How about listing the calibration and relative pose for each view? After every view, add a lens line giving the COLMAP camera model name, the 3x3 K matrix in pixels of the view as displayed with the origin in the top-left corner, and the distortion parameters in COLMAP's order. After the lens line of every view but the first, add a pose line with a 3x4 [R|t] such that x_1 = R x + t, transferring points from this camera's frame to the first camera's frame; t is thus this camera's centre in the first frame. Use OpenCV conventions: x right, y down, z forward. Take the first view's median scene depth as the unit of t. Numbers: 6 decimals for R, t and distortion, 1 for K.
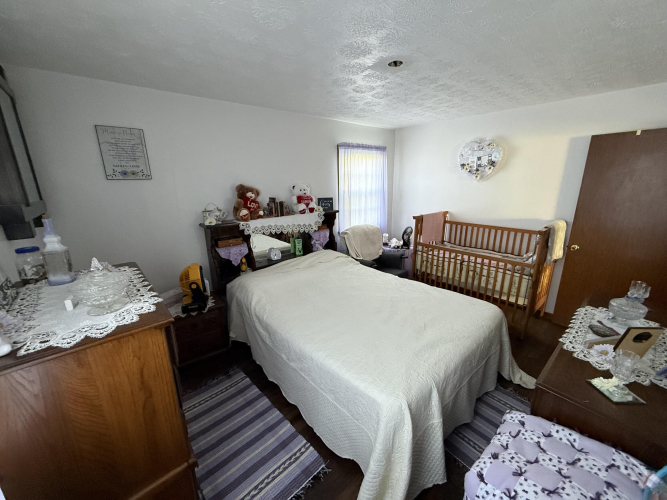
lens RADIAL K [[265.9, 0, 332.6], [0, 265.9, 249.6], [0, 0, 1]] dist [-0.000030, 0.000027]
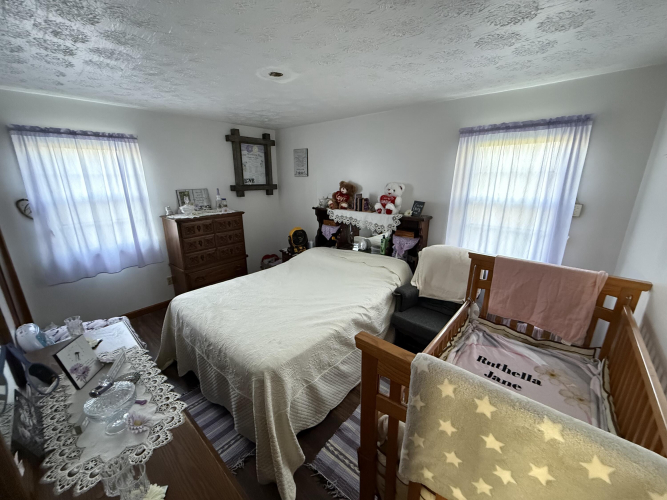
lens RADIAL K [[265.9, 0, 333.5], [0, 265.9, 249.3], [0, 0, 1]] dist [-0.000030, 0.000027]
pose [[0.141330, 0.282029, -0.948939, 0.834884], [-0.255802, 0.936411, 0.240207, -0.201237], [0.956343, 0.208792, 0.204487, 0.653407]]
